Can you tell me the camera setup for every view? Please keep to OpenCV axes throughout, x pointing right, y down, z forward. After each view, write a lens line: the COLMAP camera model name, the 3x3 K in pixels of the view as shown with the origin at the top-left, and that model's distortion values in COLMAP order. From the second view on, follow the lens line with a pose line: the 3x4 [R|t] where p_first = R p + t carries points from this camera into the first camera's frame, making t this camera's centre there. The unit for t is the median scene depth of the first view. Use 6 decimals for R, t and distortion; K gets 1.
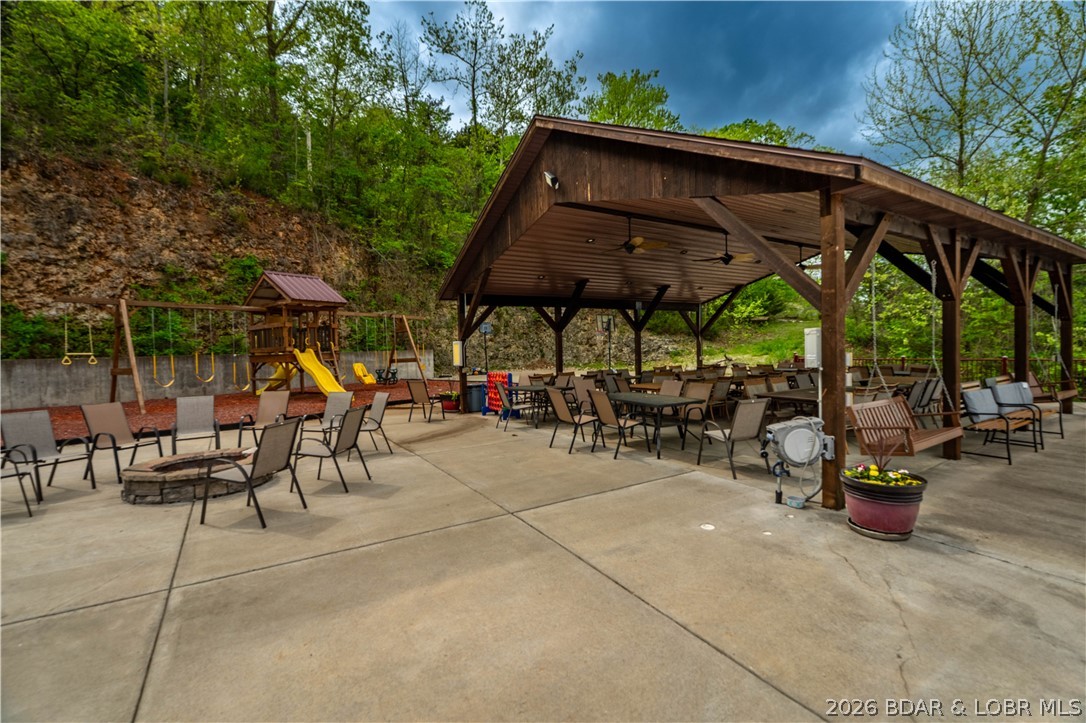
lens RADIAL K [[477.4, 0, 545.6], [0, 477.4, 359.5], [0, 0, 1]] dist [-0.002293, -0.000230]
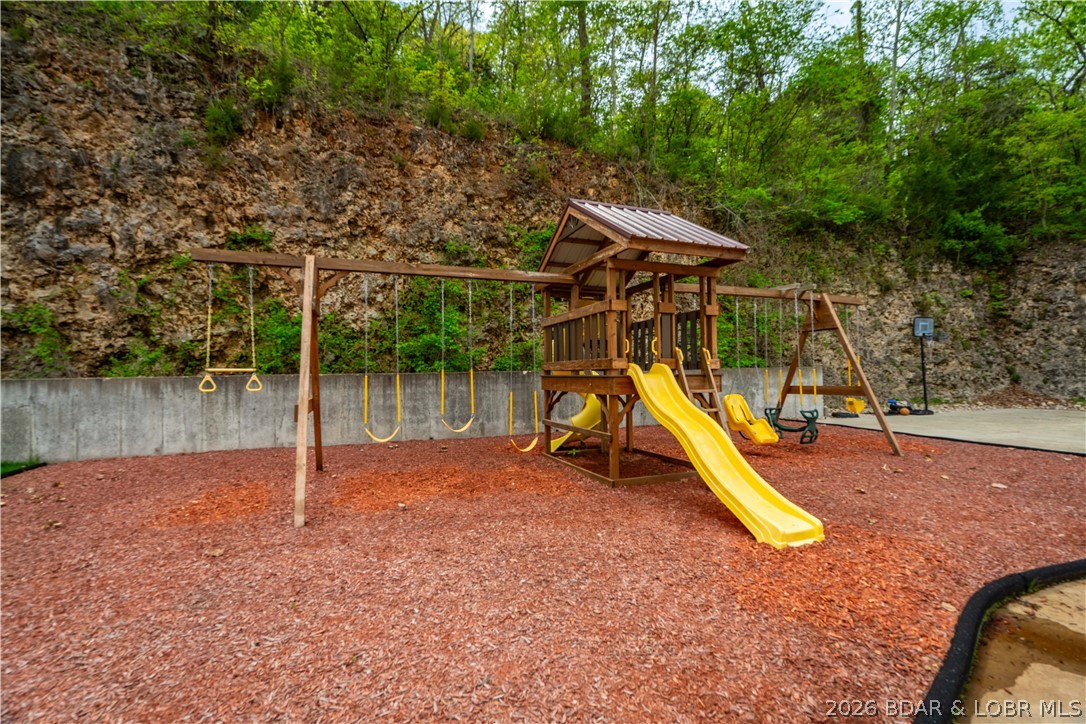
lens RADIAL K [[477.4, 0, 545.6], [0, 477.4, 360.0], [0, 0, 1]] dist [-0.002293, -0.000230]
pose [[0.839582, 0.006631, -0.543192, -0.314397], [-0.022917, 0.999468, -0.023222, -0.012074], [0.542749, 0.031945, 0.839287, 0.529969]]
